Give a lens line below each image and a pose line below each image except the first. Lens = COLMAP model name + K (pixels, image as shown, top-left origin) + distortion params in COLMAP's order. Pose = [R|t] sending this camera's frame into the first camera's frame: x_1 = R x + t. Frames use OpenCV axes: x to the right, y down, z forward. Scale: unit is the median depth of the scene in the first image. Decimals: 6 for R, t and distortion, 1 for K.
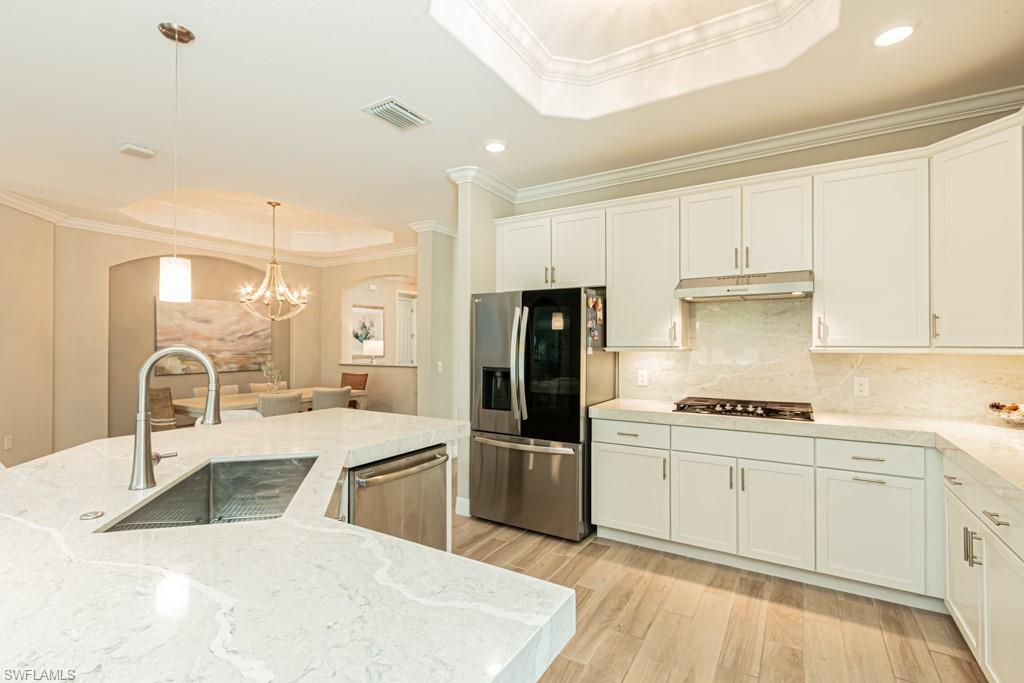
lens RADIAL K [[469.8, 0, 494.6], [0, 469.8, 342.9], [0, 0, 1]] dist [0.013309, 0.000172]
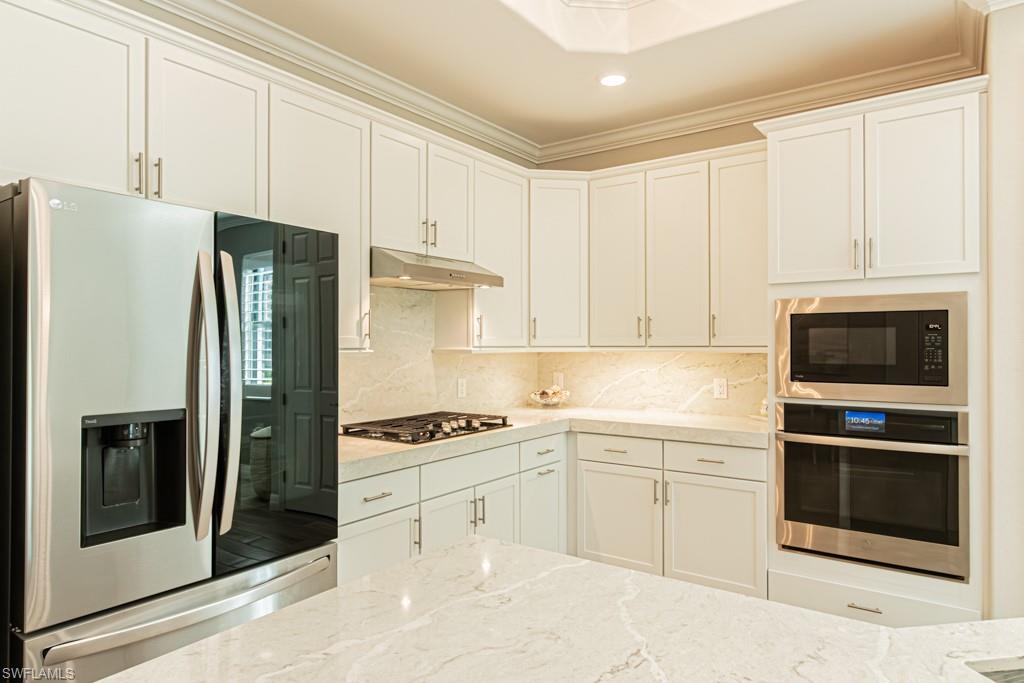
lens RADIAL K [[646.8, 0, 518.0], [0, 646.8, 346.3], [0, 0, 1]] dist [0.005340, -0.000256]
pose [[0.050971, -0.005501, 0.998685, -0.461284], [-0.000966, 0.999984, 0.005557, -0.000491], [-0.998700, -0.001248, 0.050965, 0.695448]]
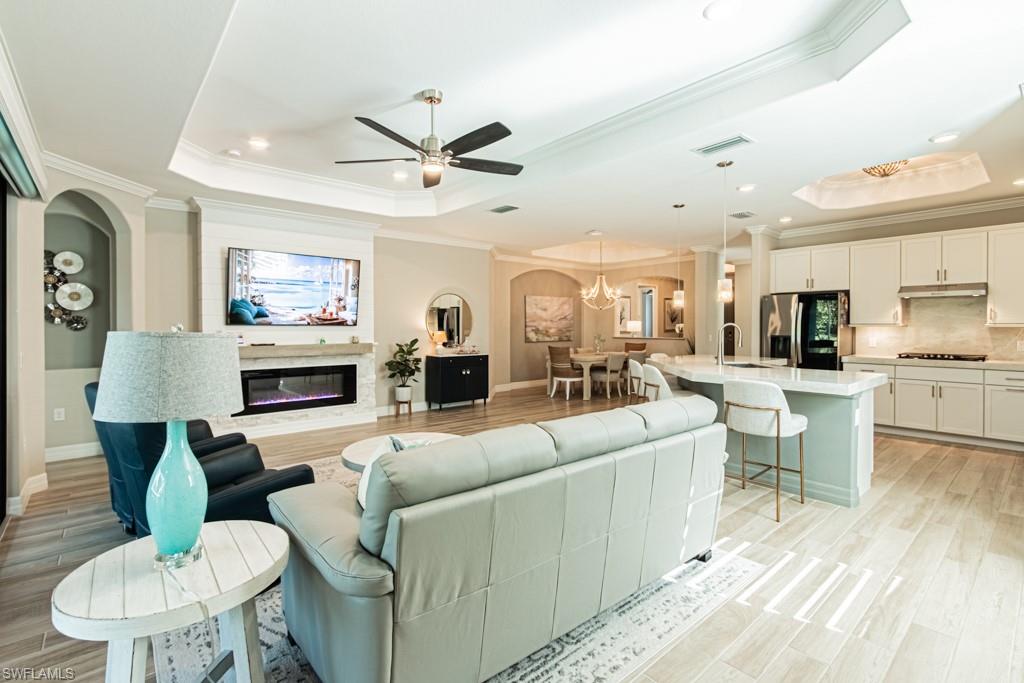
lens RADIAL K [[482.0, 0, 507.8], [0, 482.0, 328.9], [0, 0, 1]] dist [0.018704, -0.000329]
pose [[0.964786, 0.001117, -0.263034, -0.541710], [0.001912, 0.999935, 0.011256, 0.002737], [0.263029, -0.011362, 0.964721, -1.150213]]
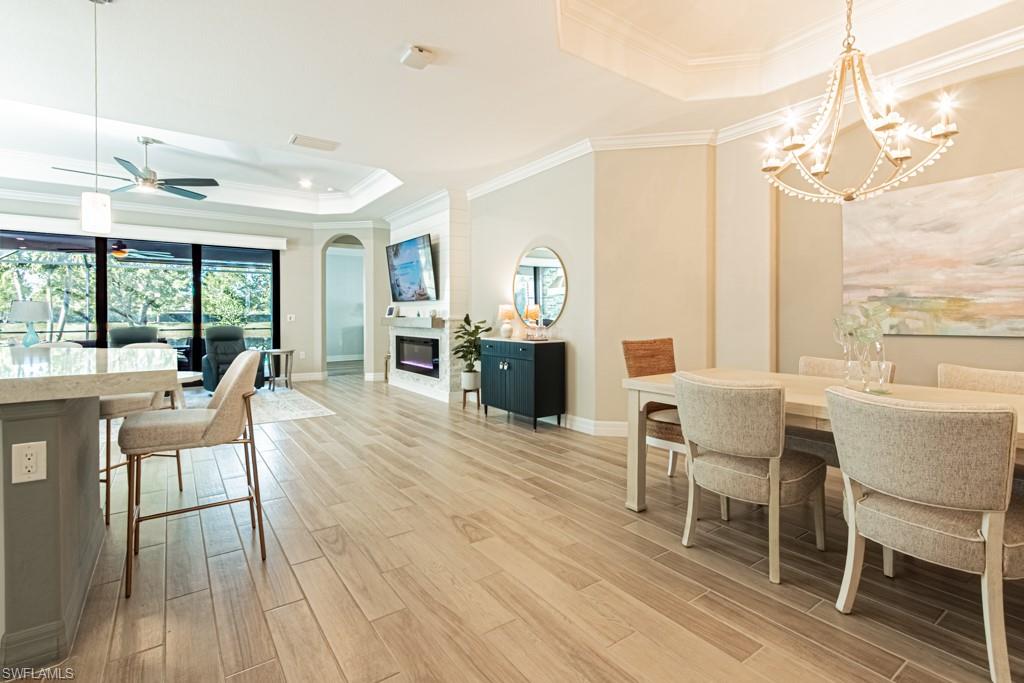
lens RADIAL K [[484.2, 0, 508.3], [0, 484.2, 316.6], [0, 0, 1]] dist [0.000095, 0.000169]
pose [[-0.386838, 0.000301, -0.922147, 0.012613], [0.005920, 0.999980, -0.002157, 0.077026], [0.922128, -0.006294, -0.386833, 1.418676]]
